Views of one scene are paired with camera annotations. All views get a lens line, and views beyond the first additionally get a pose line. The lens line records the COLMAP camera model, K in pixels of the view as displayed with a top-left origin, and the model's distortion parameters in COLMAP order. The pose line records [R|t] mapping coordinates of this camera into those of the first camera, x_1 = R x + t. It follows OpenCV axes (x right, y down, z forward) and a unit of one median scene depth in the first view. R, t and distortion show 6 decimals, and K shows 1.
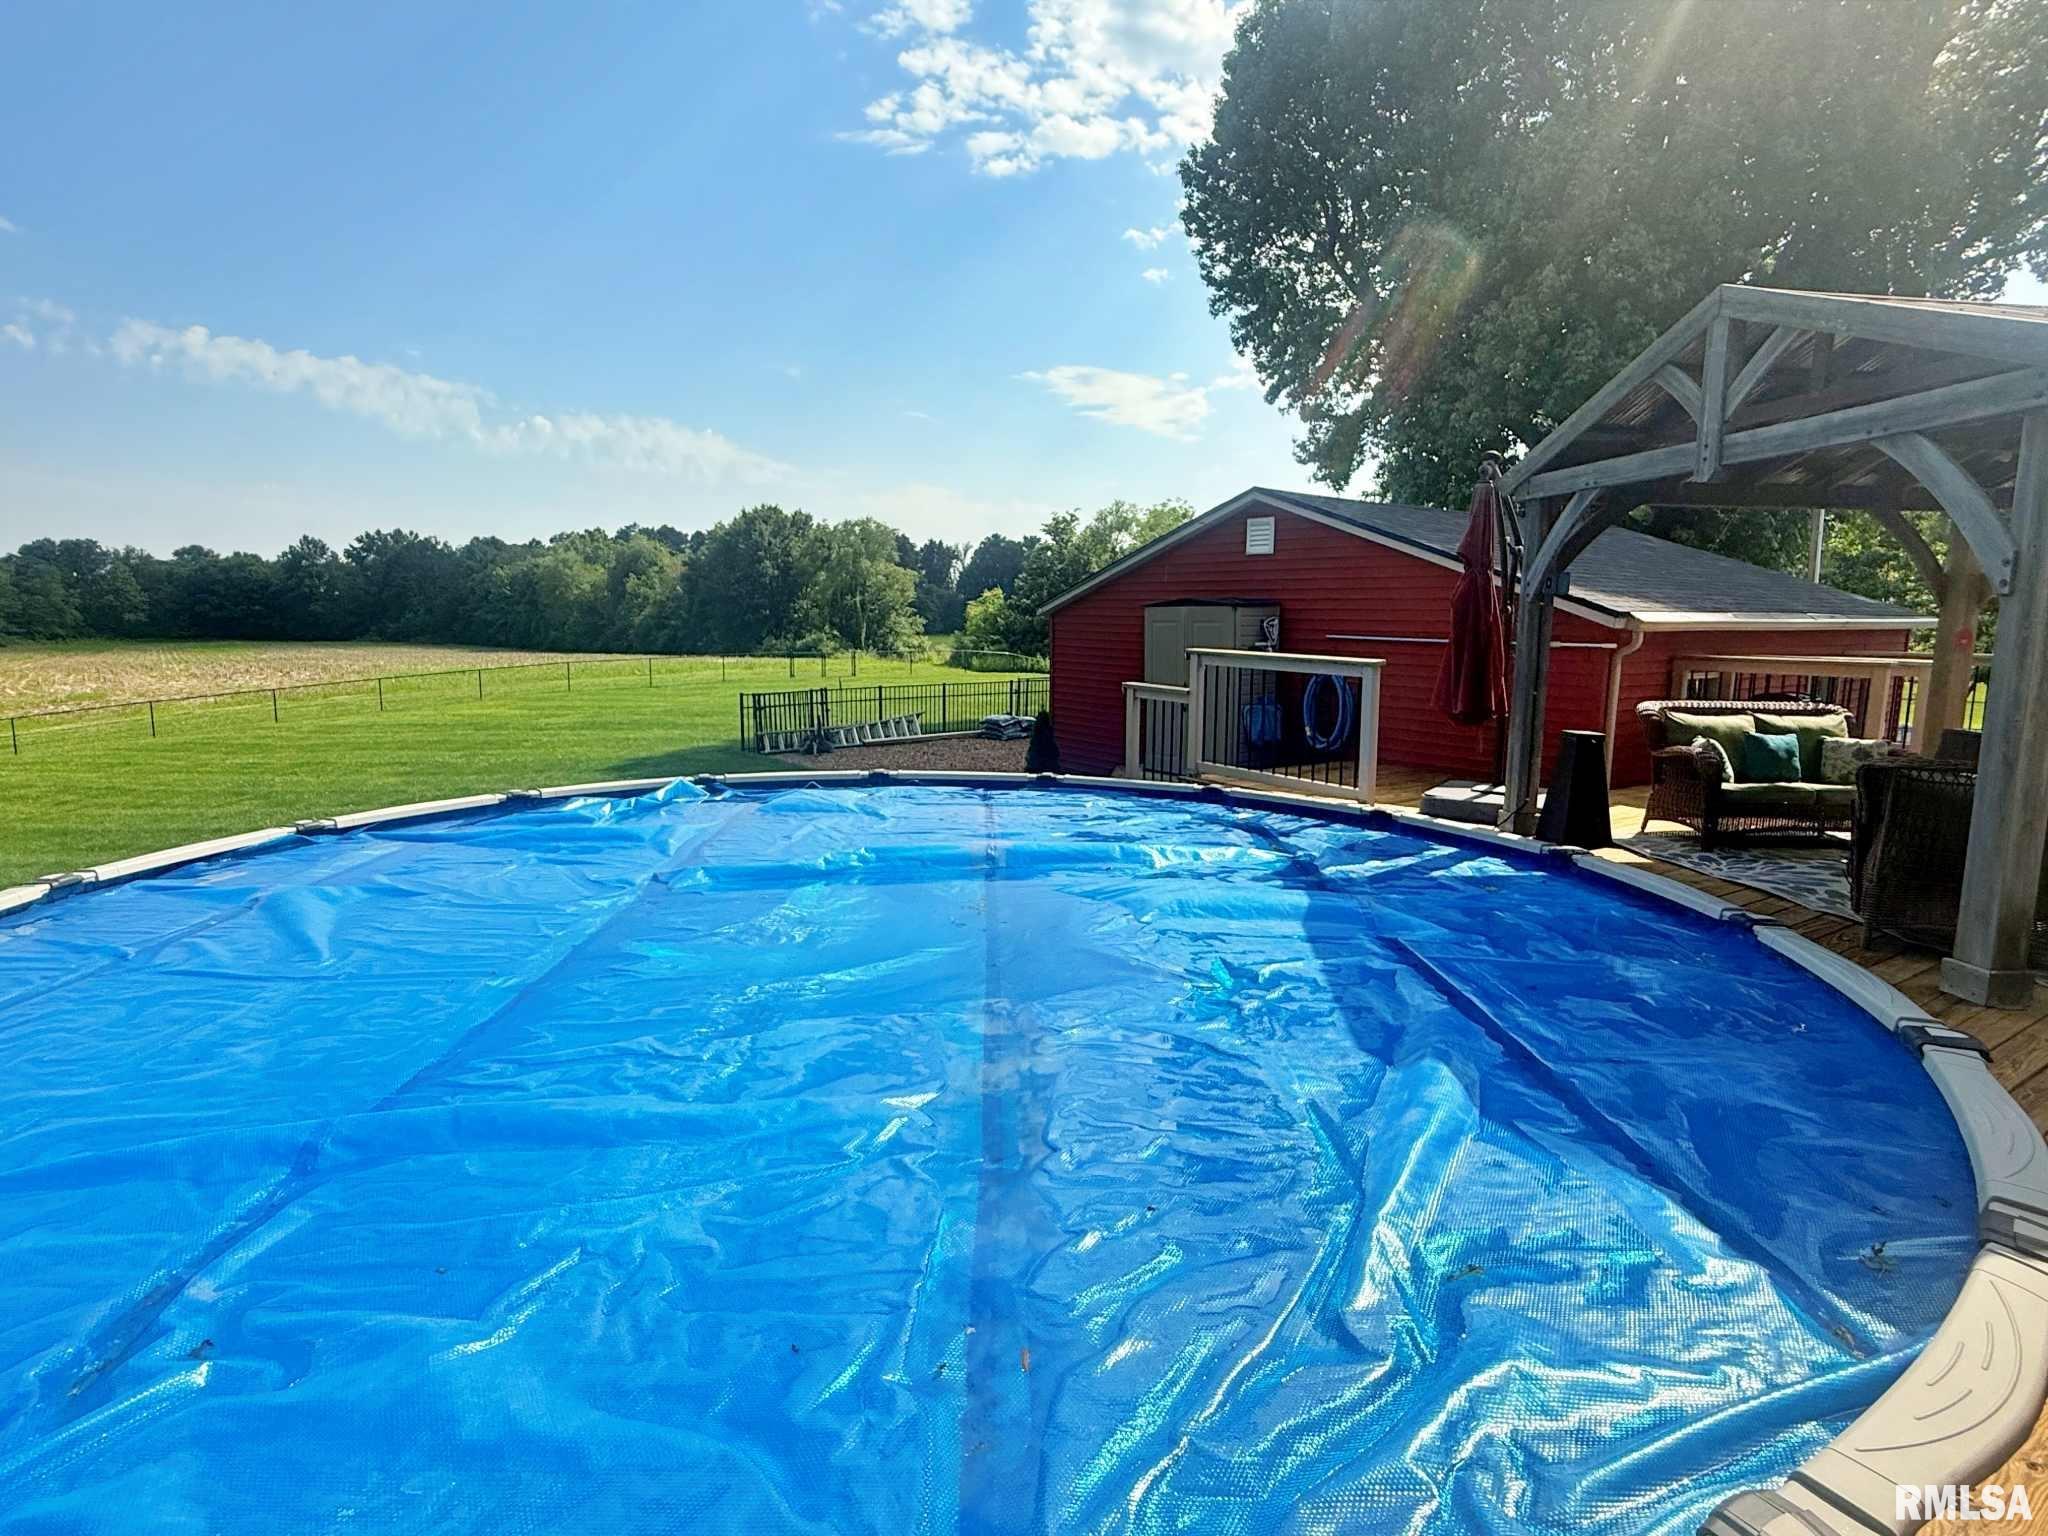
lens RADIAL K [[1072.4, 0, 1024.0], [0, 1072.4, 768.0], [0, 0, 1]] dist [0.002315, 0.000503]
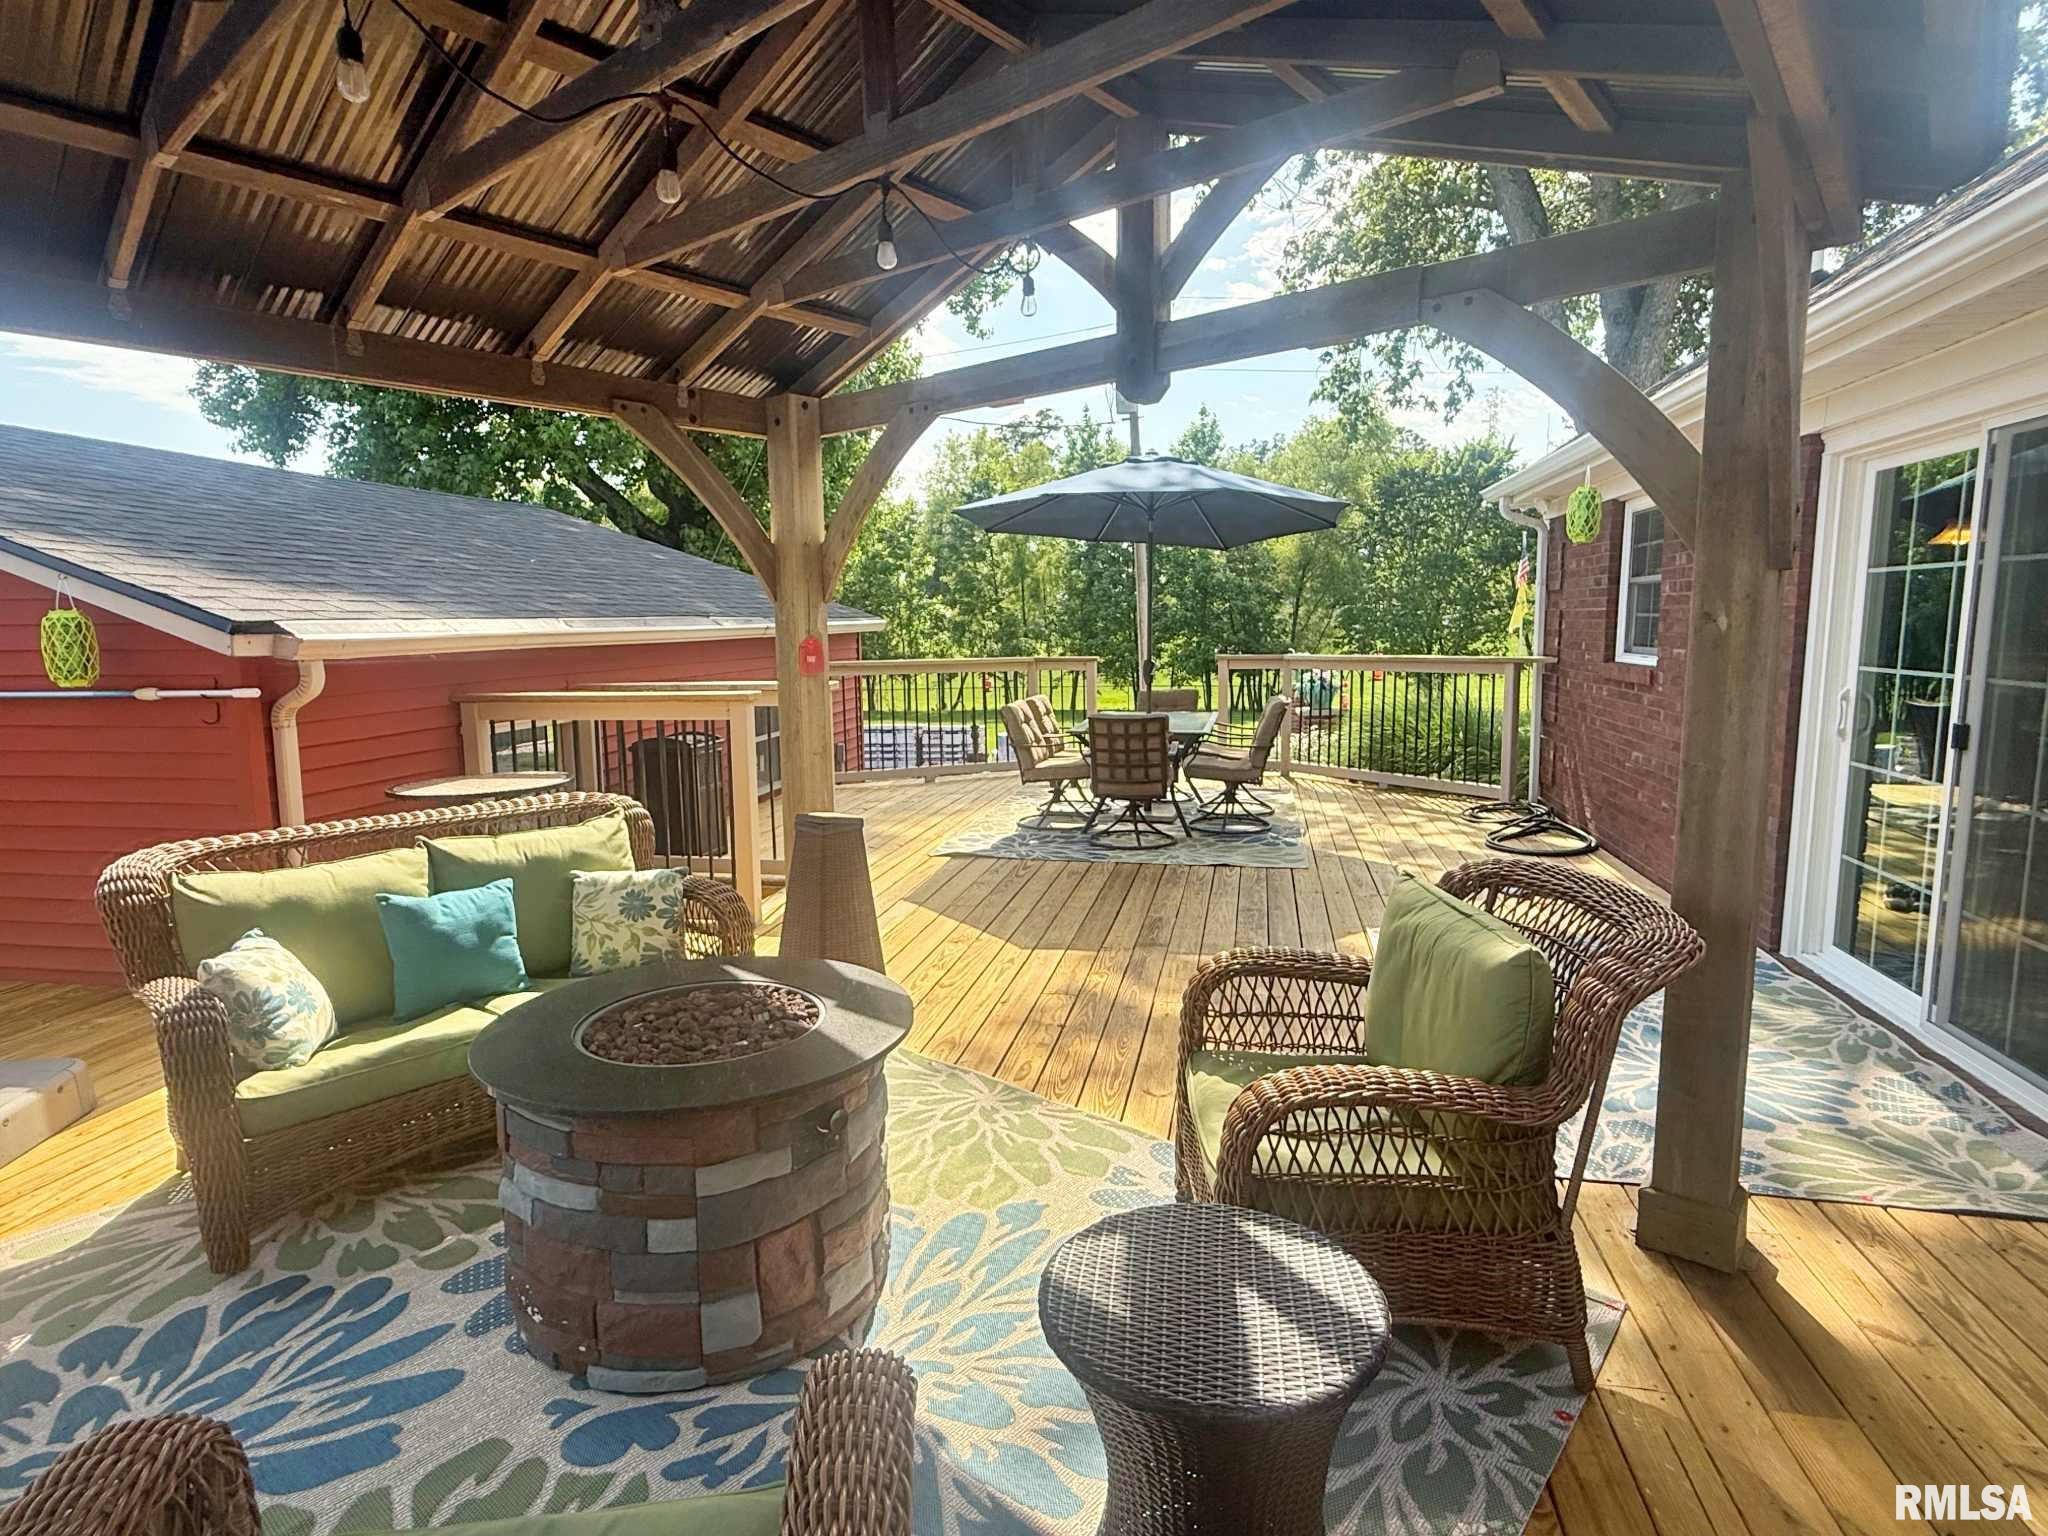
lens RADIAL K [[1072.4, 0, 1024.0], [0, 1072.4, 768.0], [0, 0, 1]] dist [0.002315, 0.000503]
pose [[0.727225, -0.121511, 0.675558, 0.561082], [0.129031, 0.990861, 0.039325, -0.066477], [-0.674162, 0.058570, 0.736257, 0.501999]]
